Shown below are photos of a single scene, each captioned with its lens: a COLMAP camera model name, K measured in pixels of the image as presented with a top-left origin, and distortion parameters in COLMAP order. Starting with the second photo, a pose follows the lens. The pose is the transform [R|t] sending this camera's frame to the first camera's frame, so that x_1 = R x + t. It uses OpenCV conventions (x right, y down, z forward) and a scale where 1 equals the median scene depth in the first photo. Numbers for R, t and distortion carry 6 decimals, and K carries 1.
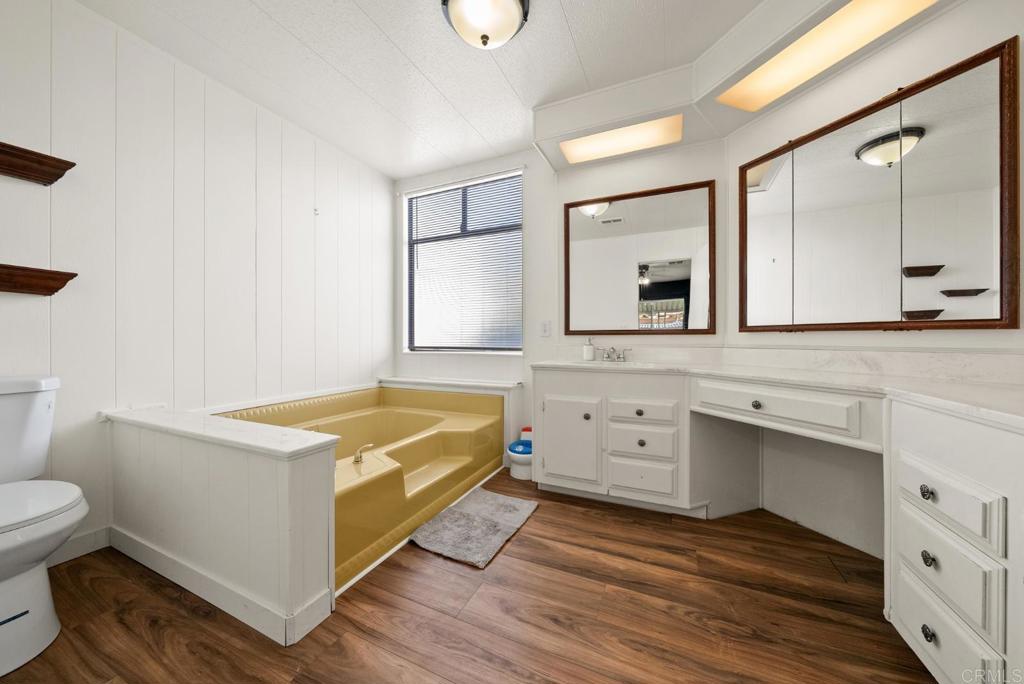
lens RADIAL K [[357.2, 0, 511.9], [0, 357.2, 339.8], [0, 0, 1]] dist [0.001431, -0.000197]
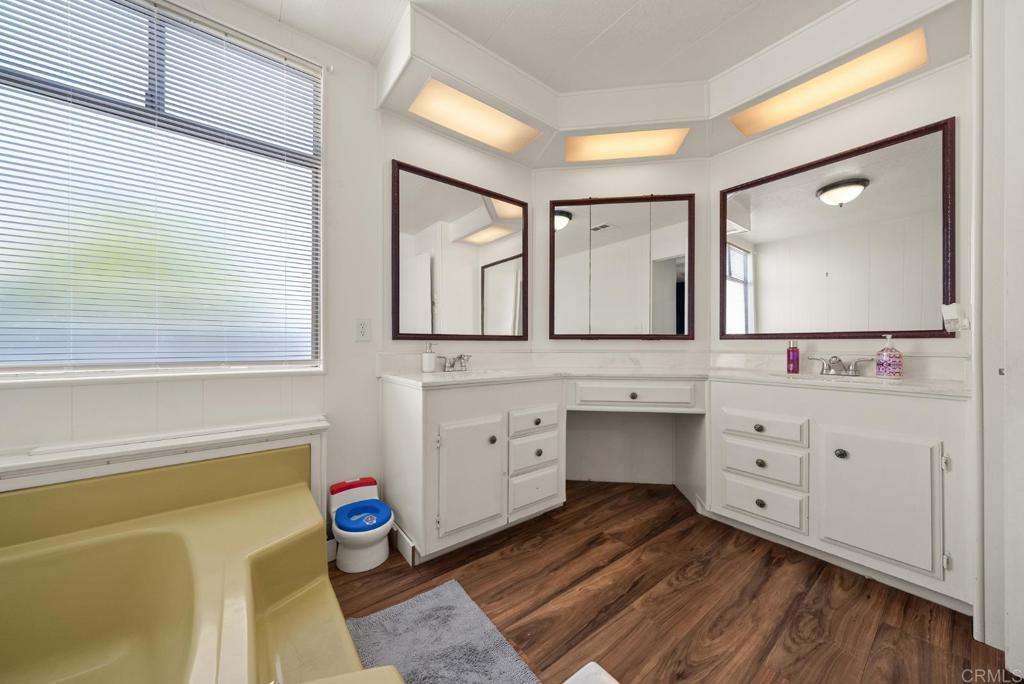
lens RADIAL K [[357.2, 0, 513.4], [0, 357.2, 344.0], [0, 0, 1]] dist [0.001431, -0.000197]
pose [[0.465394, 0.002594, 0.885100, -0.577420], [0.001734, 0.999991, -0.003842, -0.001866], [-0.885102, 0.003323, 0.465386, 0.672901]]
